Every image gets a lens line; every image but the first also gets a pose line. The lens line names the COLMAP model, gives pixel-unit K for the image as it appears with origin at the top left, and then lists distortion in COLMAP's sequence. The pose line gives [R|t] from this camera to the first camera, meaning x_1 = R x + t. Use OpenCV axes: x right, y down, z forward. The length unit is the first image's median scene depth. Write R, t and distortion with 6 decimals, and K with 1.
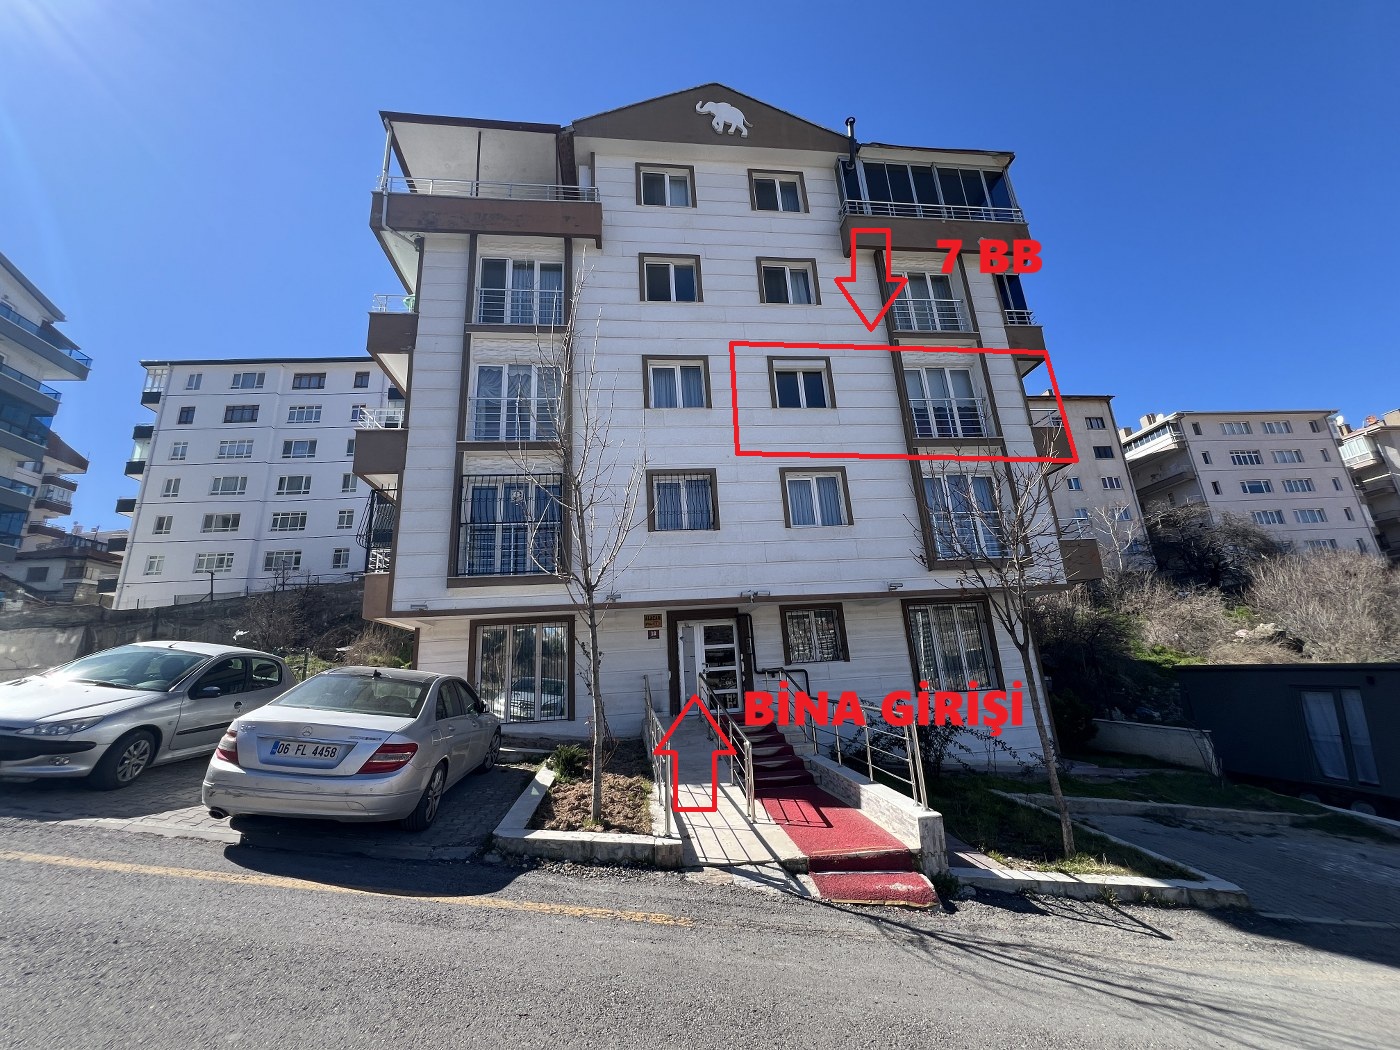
lens RADIAL K [[561.5, 0, 696.6], [0, 561.5, 518.6], [0, 0, 1]] dist [0.002051, -0.000303]
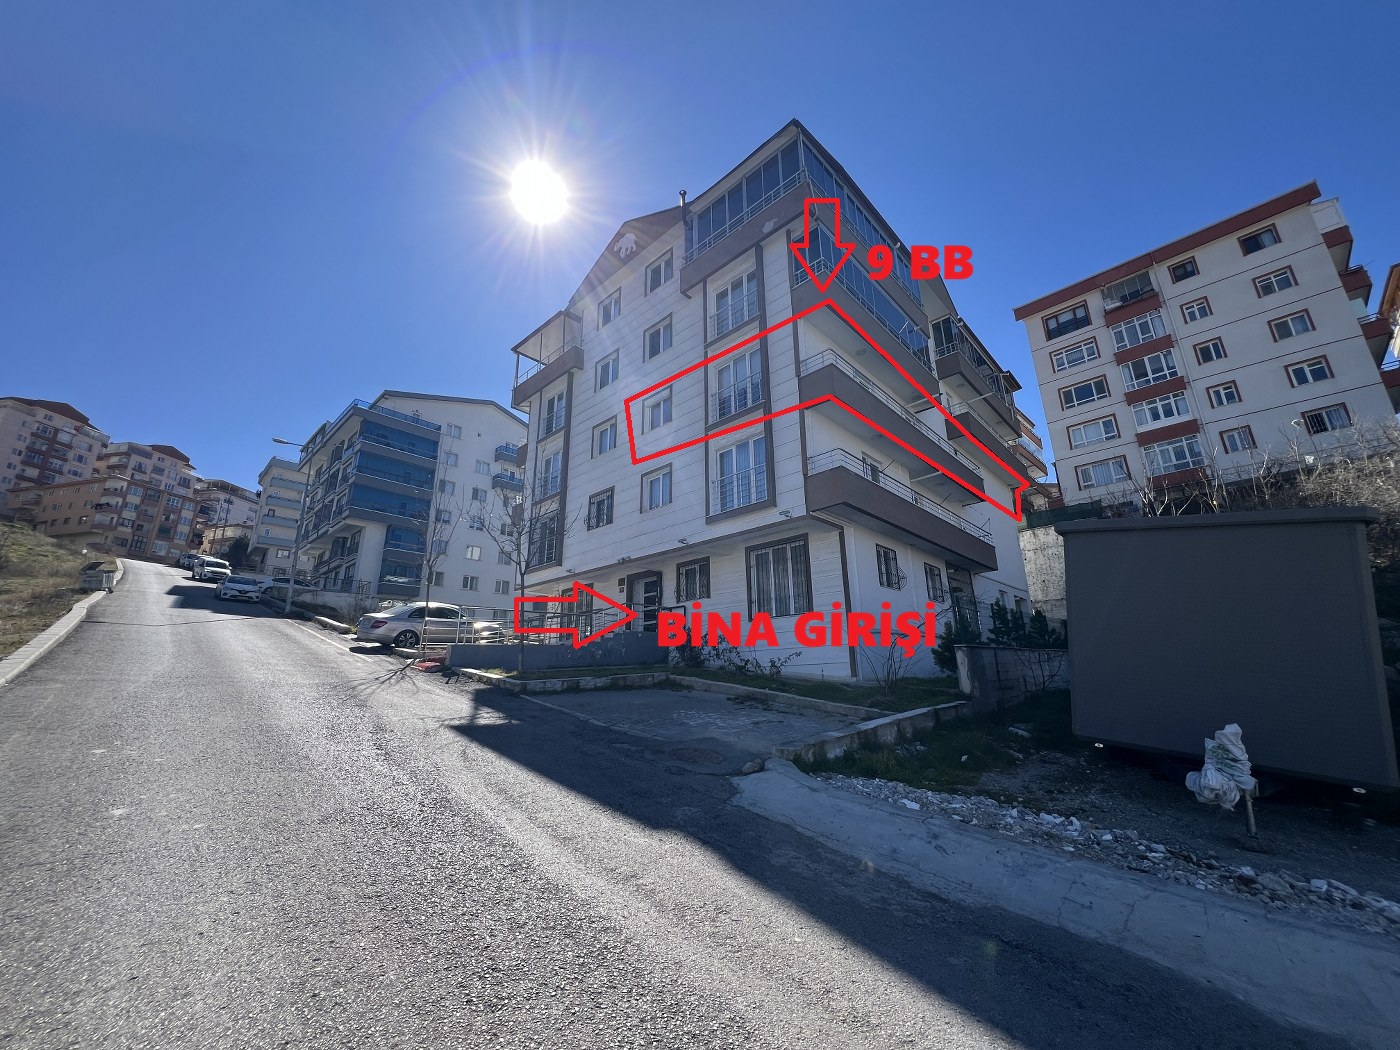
lens RADIAL K [[561.5, 0, 697.3], [0, 561.5, 530.0], [0, 0, 1]] dist [0.002051, -0.000303]
pose [[0.634592, -0.163741, -0.755303, 1.340083], [0.192051, 0.980053, -0.051106, 0.158836], [0.748605, -0.112625, 0.653381, 0.099067]]
